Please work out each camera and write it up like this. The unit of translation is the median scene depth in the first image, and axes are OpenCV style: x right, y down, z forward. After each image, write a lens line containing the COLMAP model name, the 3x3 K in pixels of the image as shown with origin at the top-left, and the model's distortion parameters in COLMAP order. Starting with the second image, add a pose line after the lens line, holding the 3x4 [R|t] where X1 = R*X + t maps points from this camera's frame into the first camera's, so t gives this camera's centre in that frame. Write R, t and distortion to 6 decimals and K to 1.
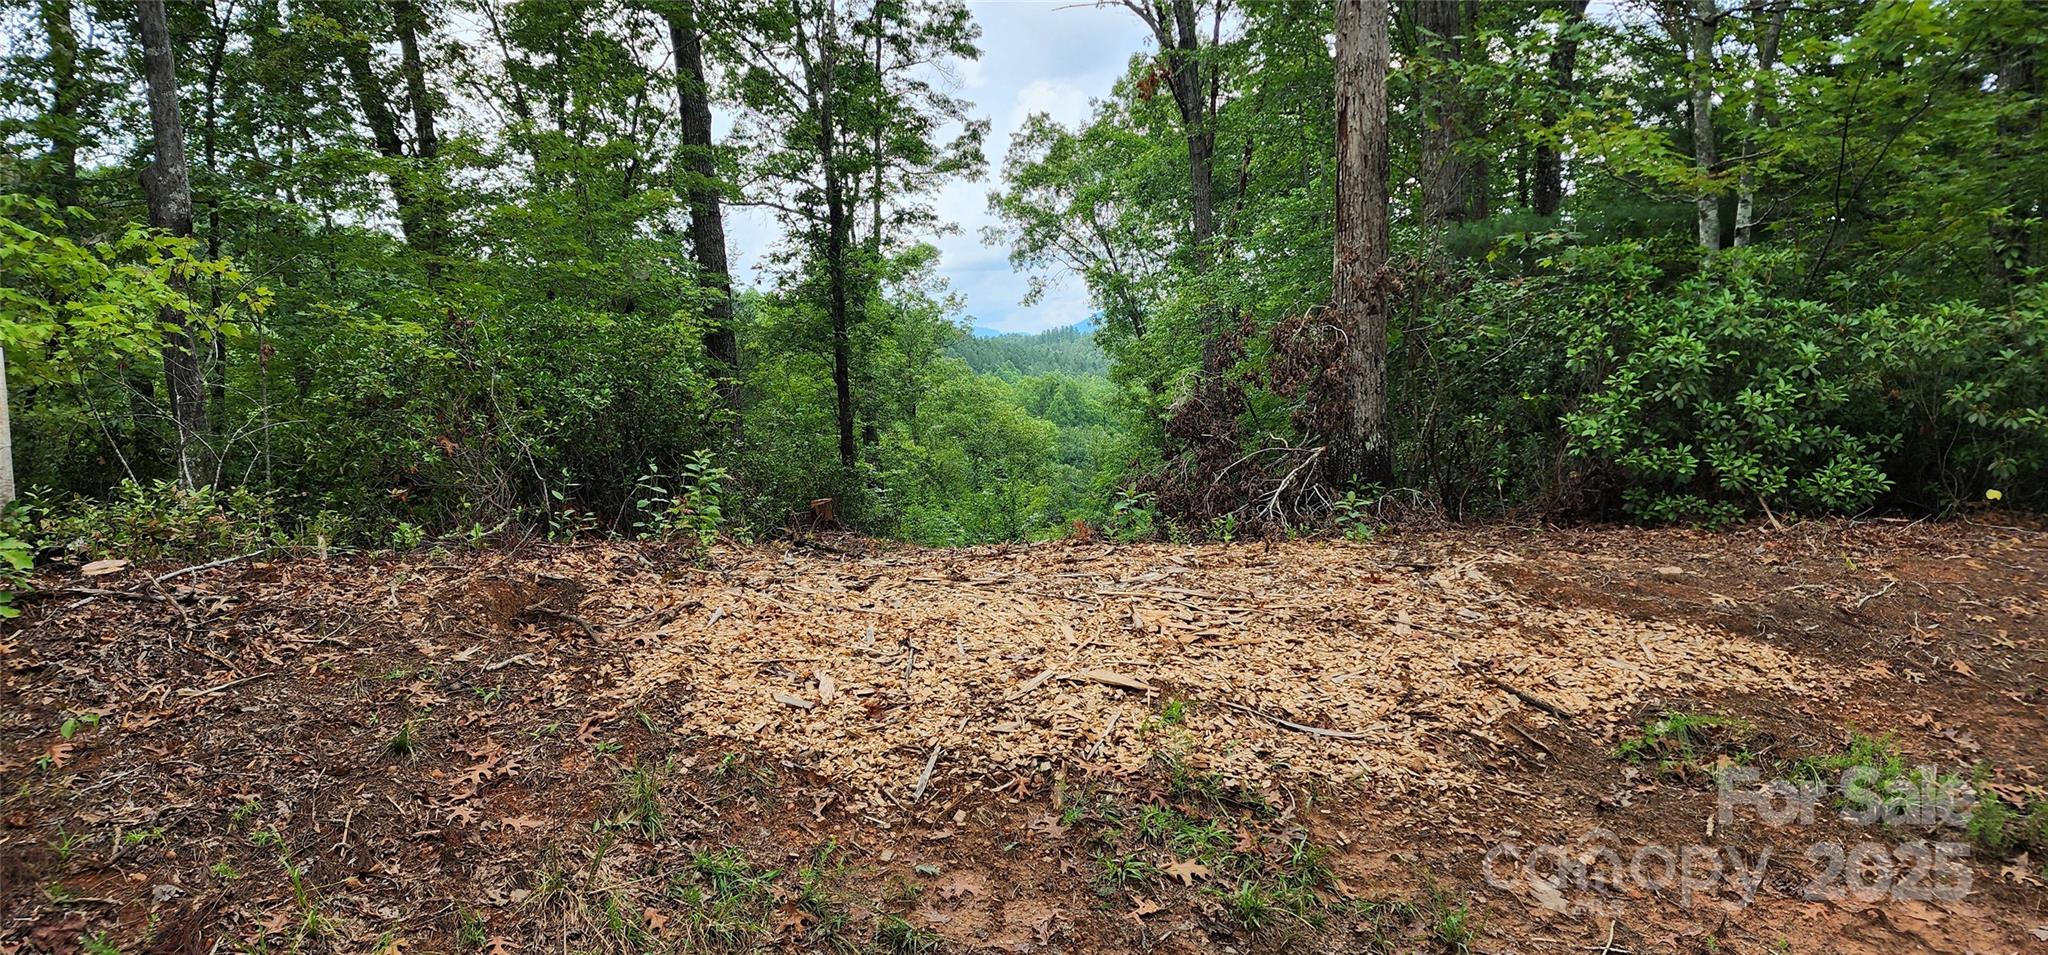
lens RADIAL K [[1355.7, 0, 1028.7], [0, 1355.7, 443.9], [0, 0, 1]] dist [0.094069, -0.020465]
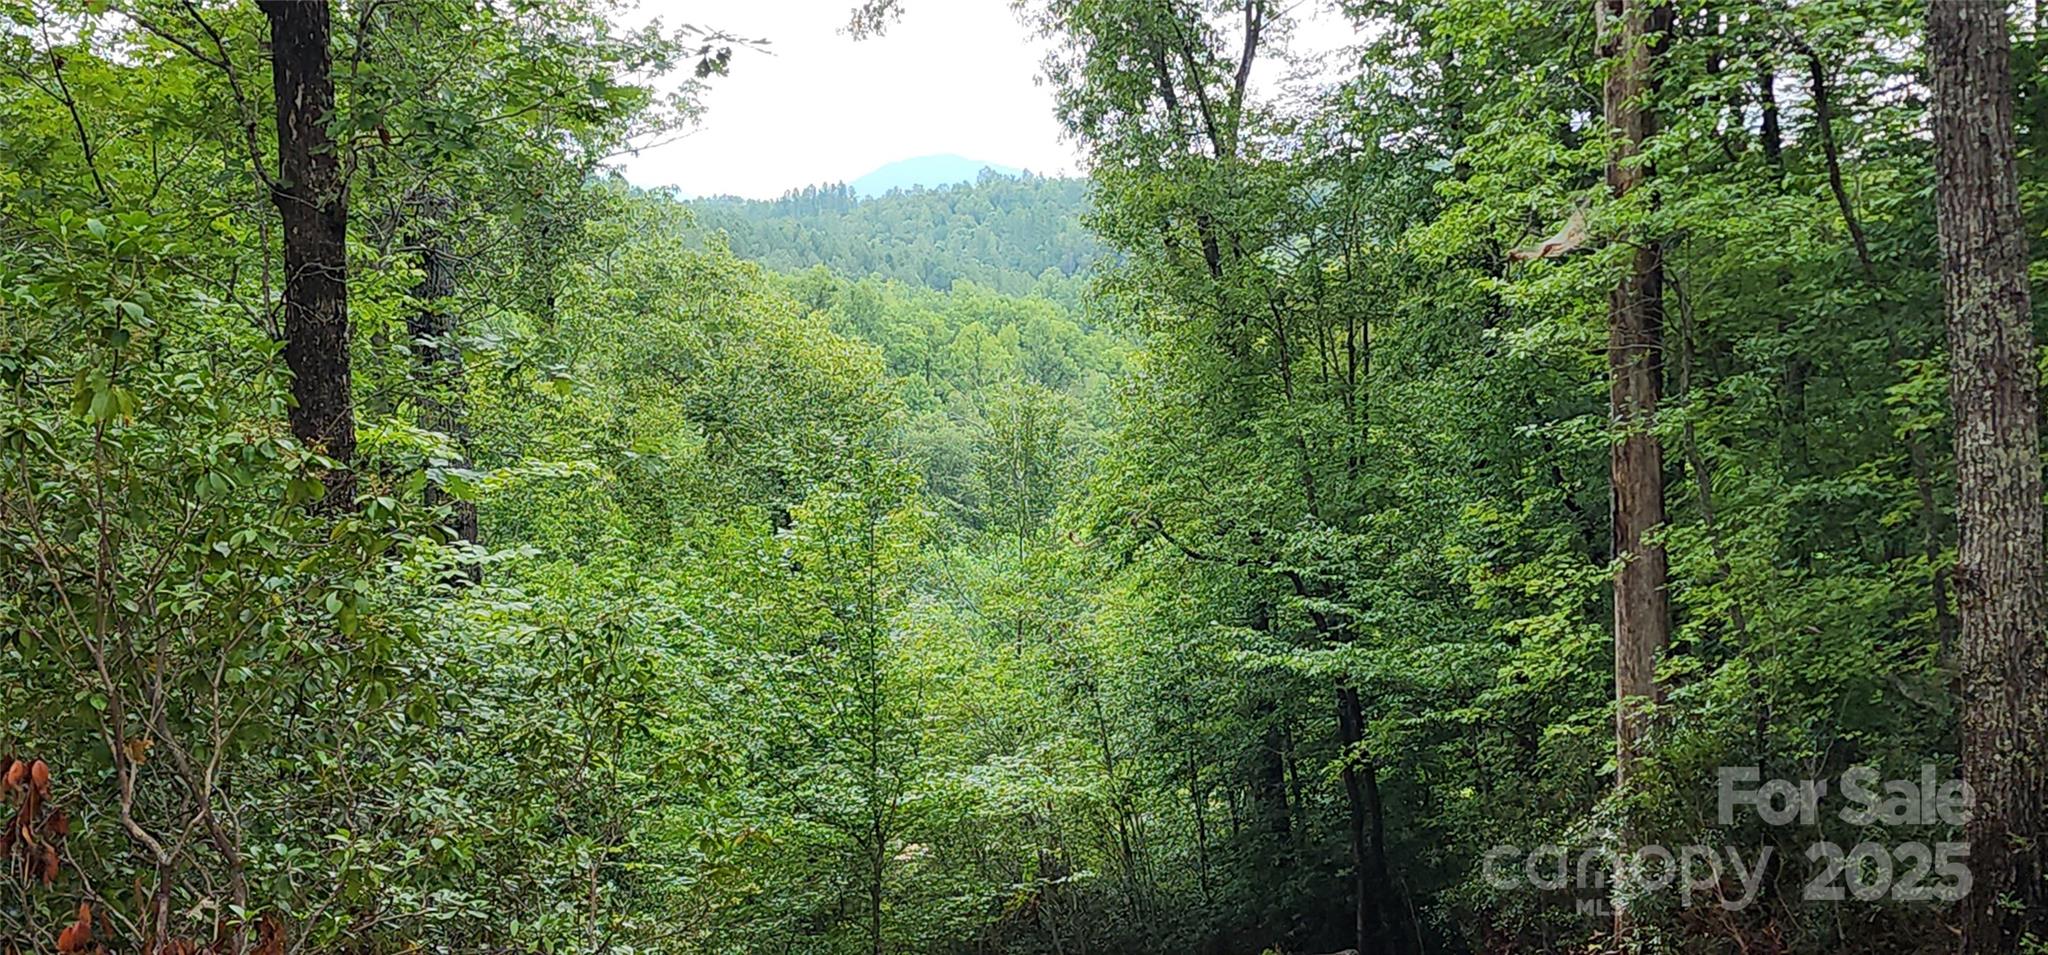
lens RADIAL K [[2582.2, 0, 1010.6], [0, 2582.2, 489.2], [0, 0, 1]] dist [0.132256, 0.000000]
pose [[0.994611, 0.019064, 0.101907, -0.040469], [-0.021912, 0.999398, 0.026901, 0.006457], [-0.101332, -0.028989, 0.994430, 0.345615]]
